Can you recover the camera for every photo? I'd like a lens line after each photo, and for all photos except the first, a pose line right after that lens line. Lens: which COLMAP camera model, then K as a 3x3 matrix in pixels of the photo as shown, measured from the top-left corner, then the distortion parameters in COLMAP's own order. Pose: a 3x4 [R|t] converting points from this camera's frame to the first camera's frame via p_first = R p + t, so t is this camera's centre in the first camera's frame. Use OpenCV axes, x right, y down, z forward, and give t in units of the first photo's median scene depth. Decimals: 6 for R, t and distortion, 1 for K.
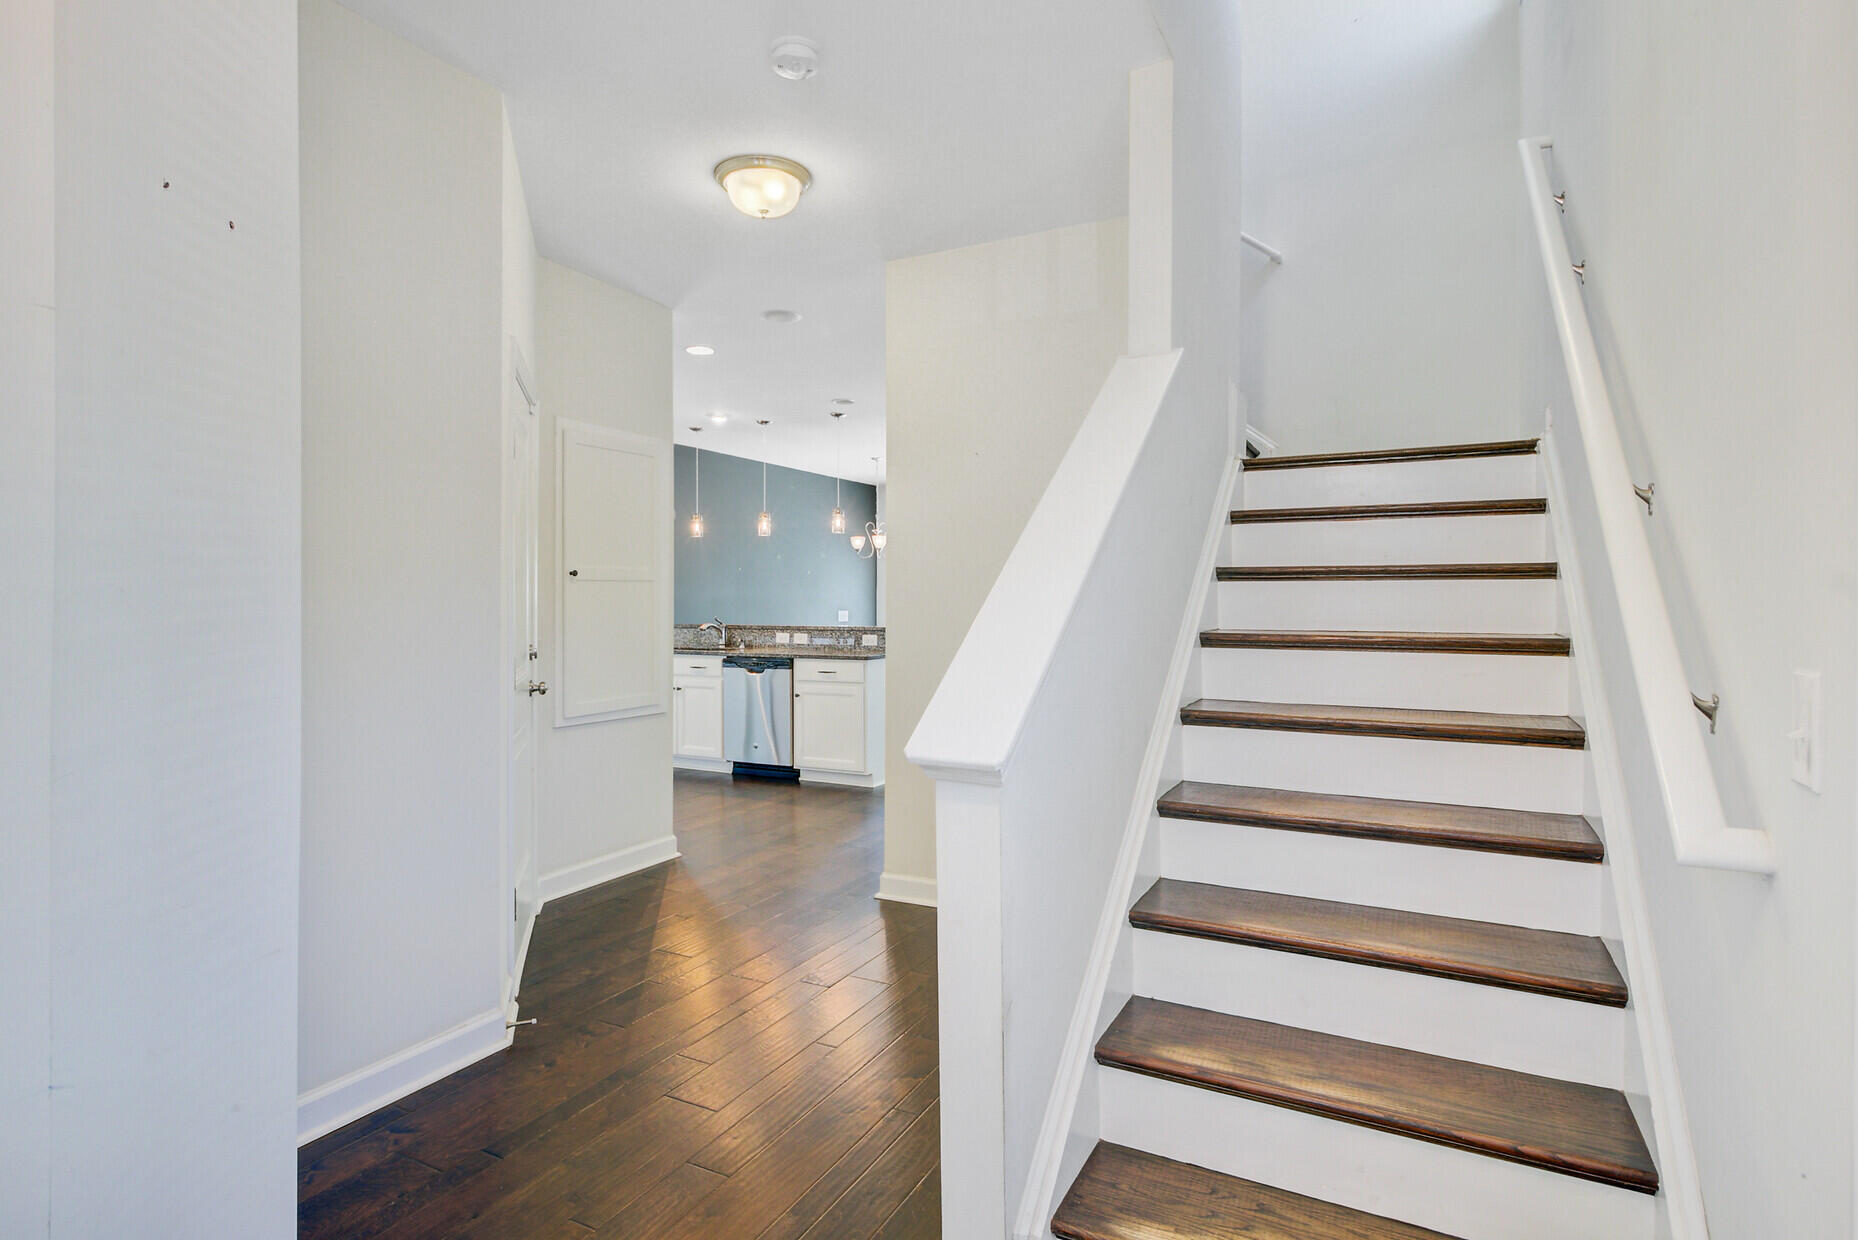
lens RADIAL K [[961.9, 0, 931.0], [0, 961.9, 608.9], [0, 0, 1]] dist [0.005045, 0.001446]
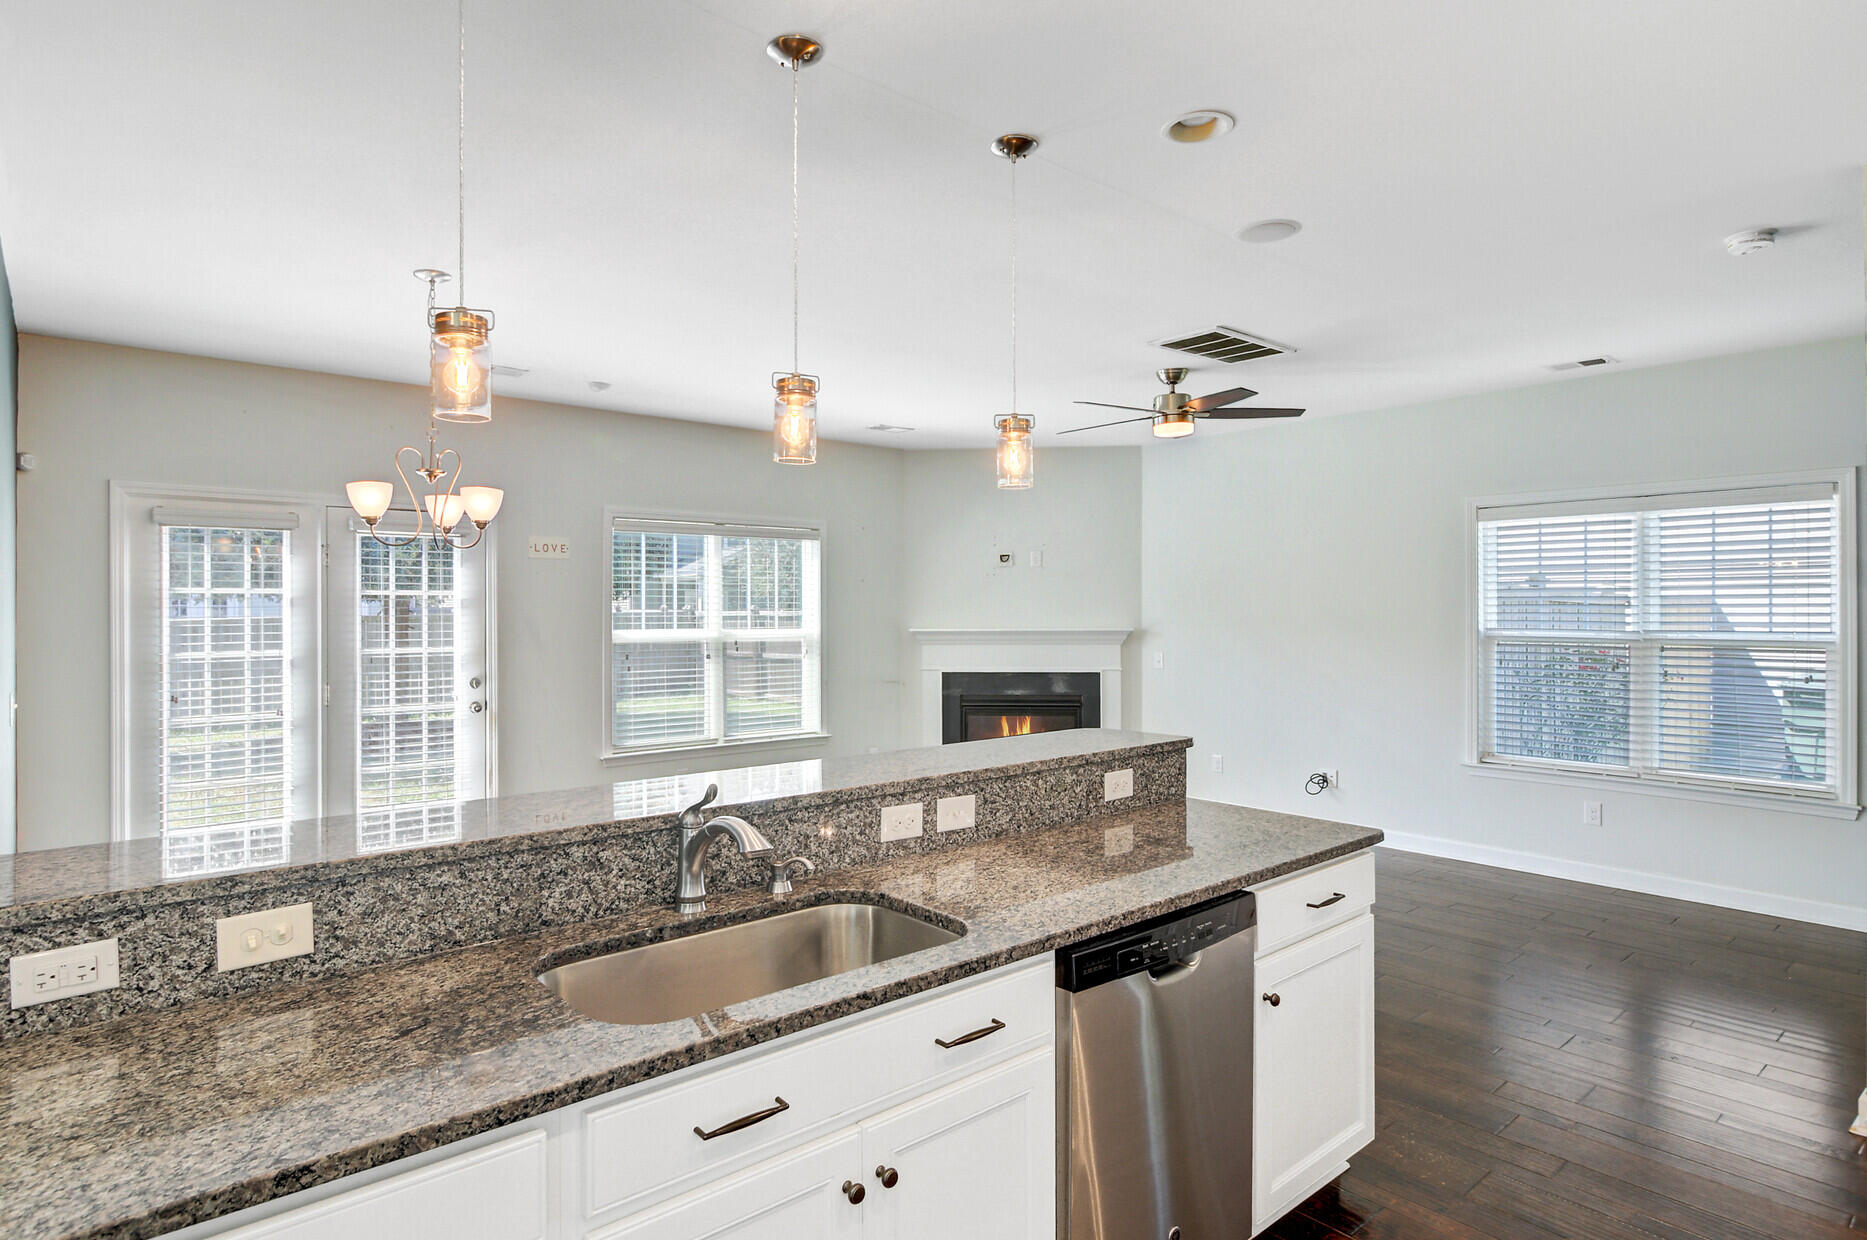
lens RADIAL K [[1013.0, 0, 909.9], [0, 1013.0, 606.9], [0, 0, 1]] dist [0.009262, -0.005900]
pose [[0.378632, 0.001326, 0.925547, -0.470020], [0.009352, 0.999942, -0.005258, -0.035992], [-0.925500, 0.010647, 0.378597, 0.941574]]
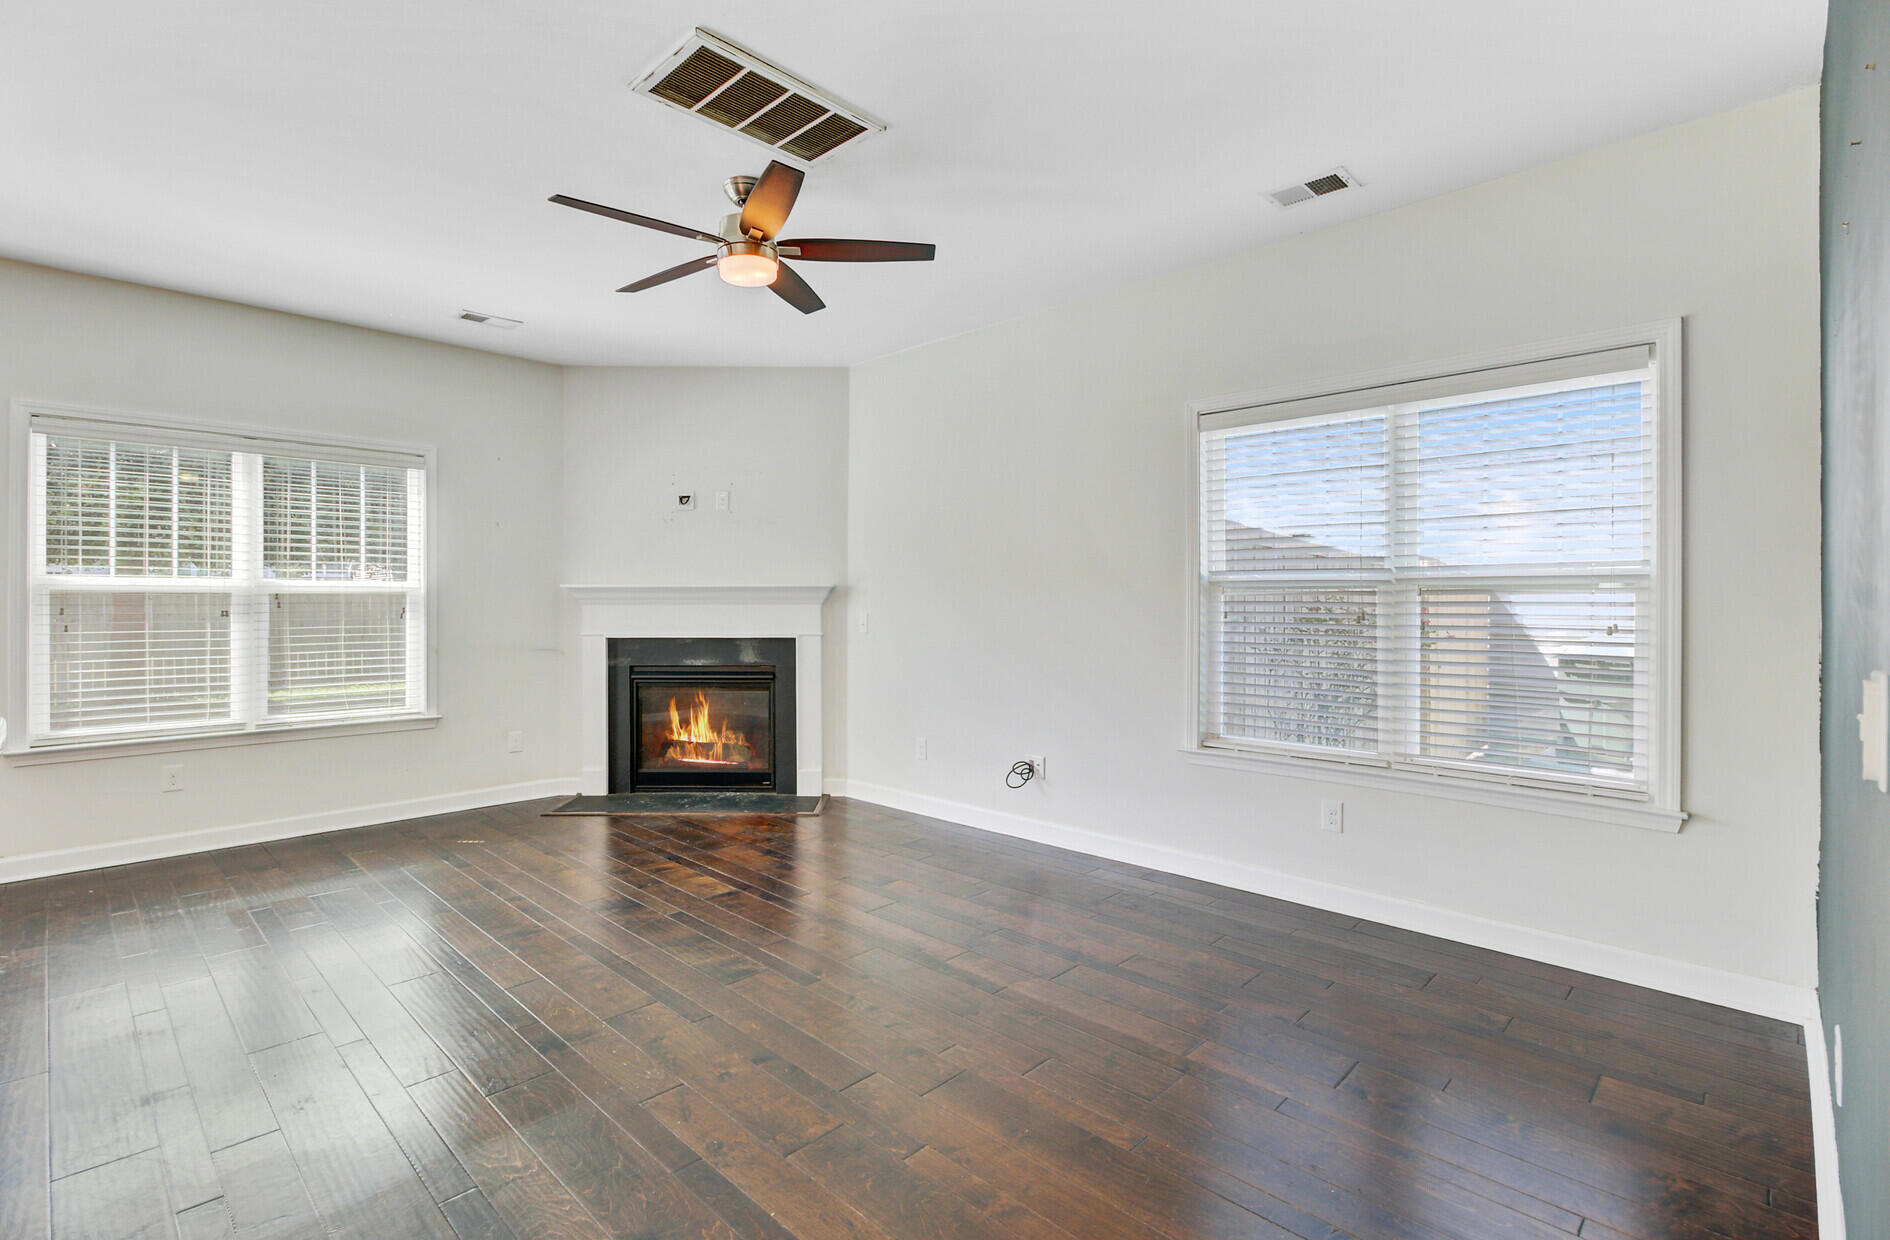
lens RADIAL K [[874.5, 0, 915.4], [0, 874.5, 595.4], [0, 0, 1]] dist [-0.005991, 0.002949]
pose [[0.300929, 0.006299, 0.953626, -0.098669], [0.006535, 0.999941, -0.008667, 0.000107], [-0.953624, 0.008840, 0.300871, 0.830703]]
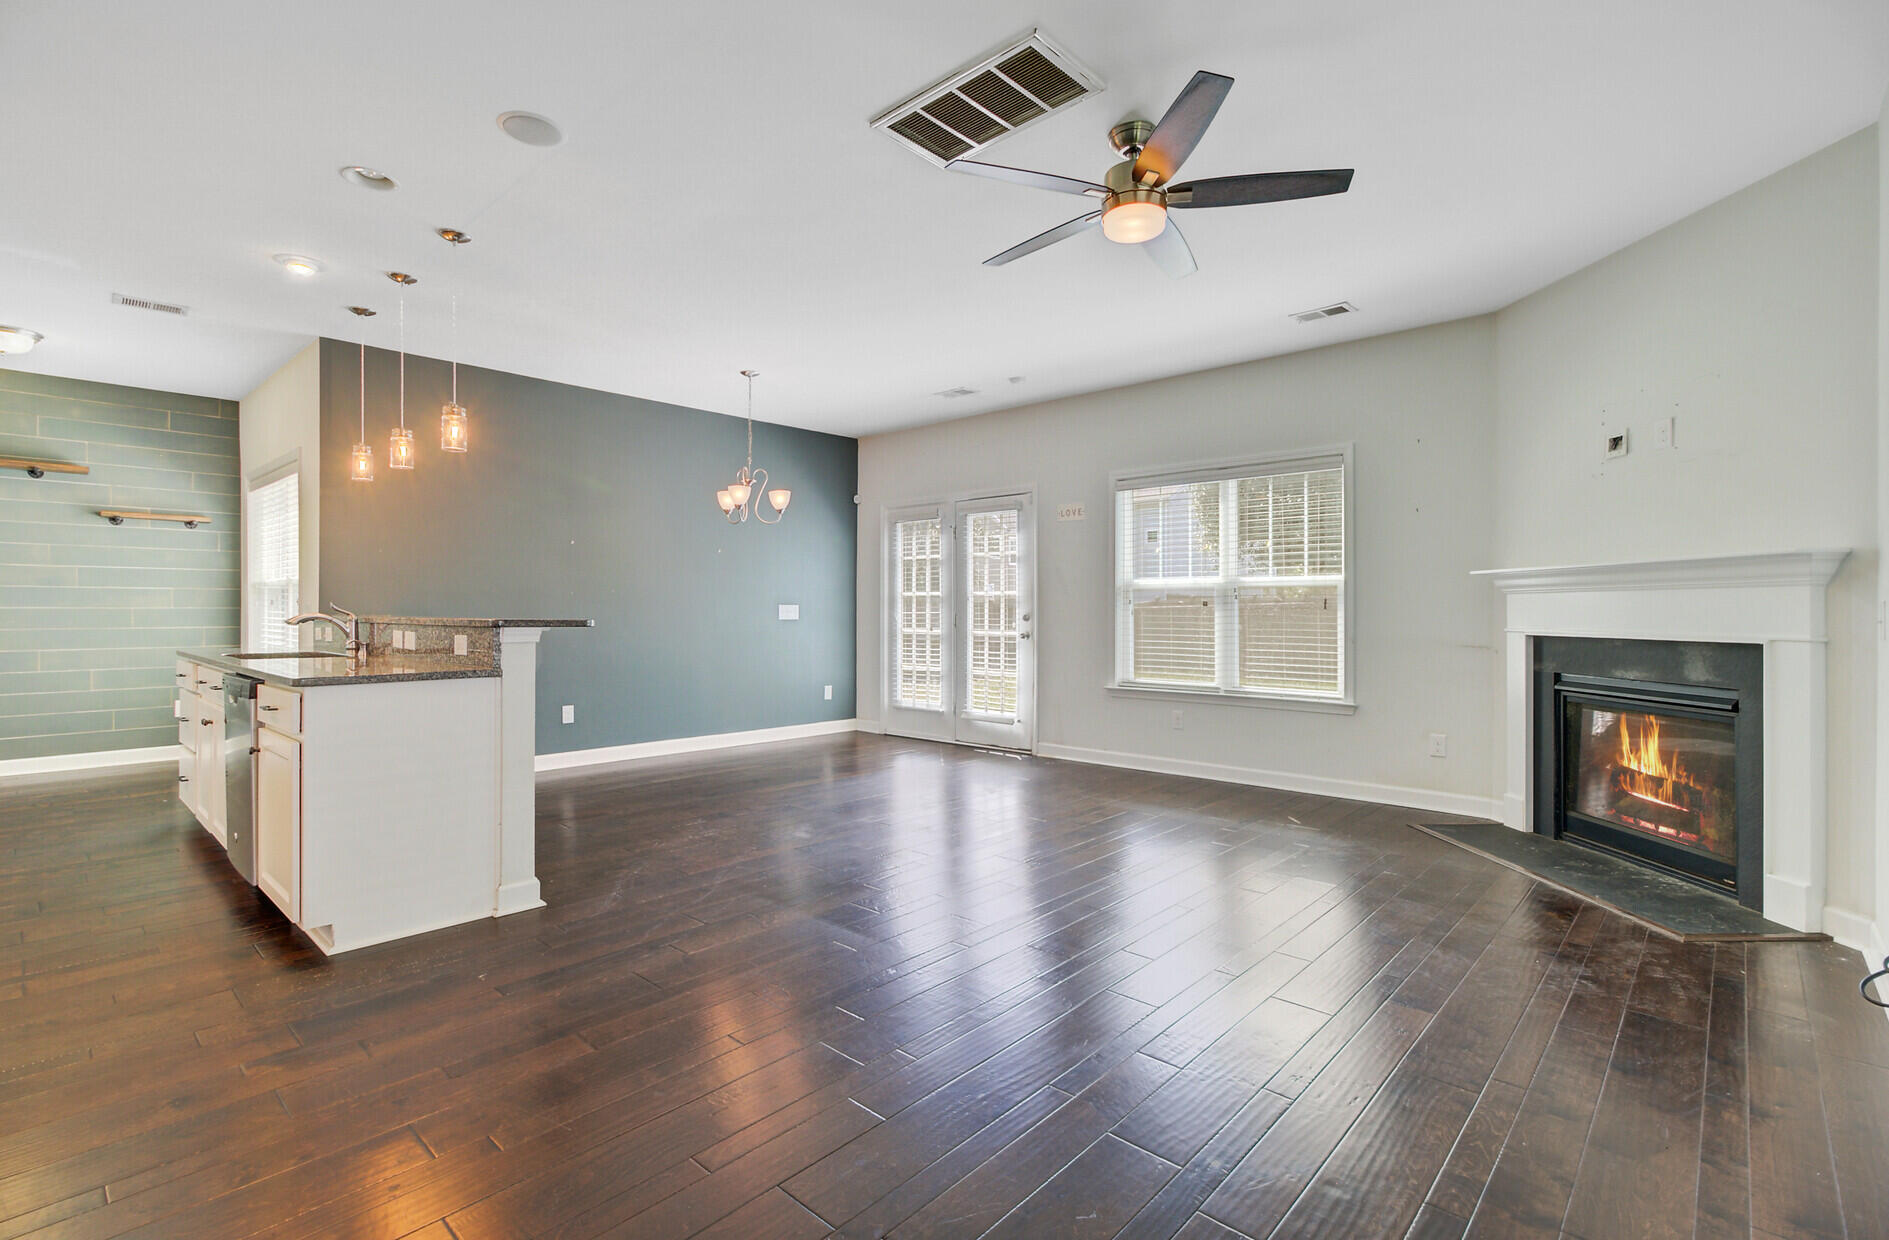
lens RADIAL K [[874.1, 0, 950.3], [0, 874.1, 608.4], [0, 0, 1]] dist [-0.005991, 0.002949]
pose [[0.964876, -0.001030, -0.262703, 0.321745], [-0.001836, 0.999941, -0.010662, 0.017590], [0.262699, 0.010770, 0.964818, 0.624369]]
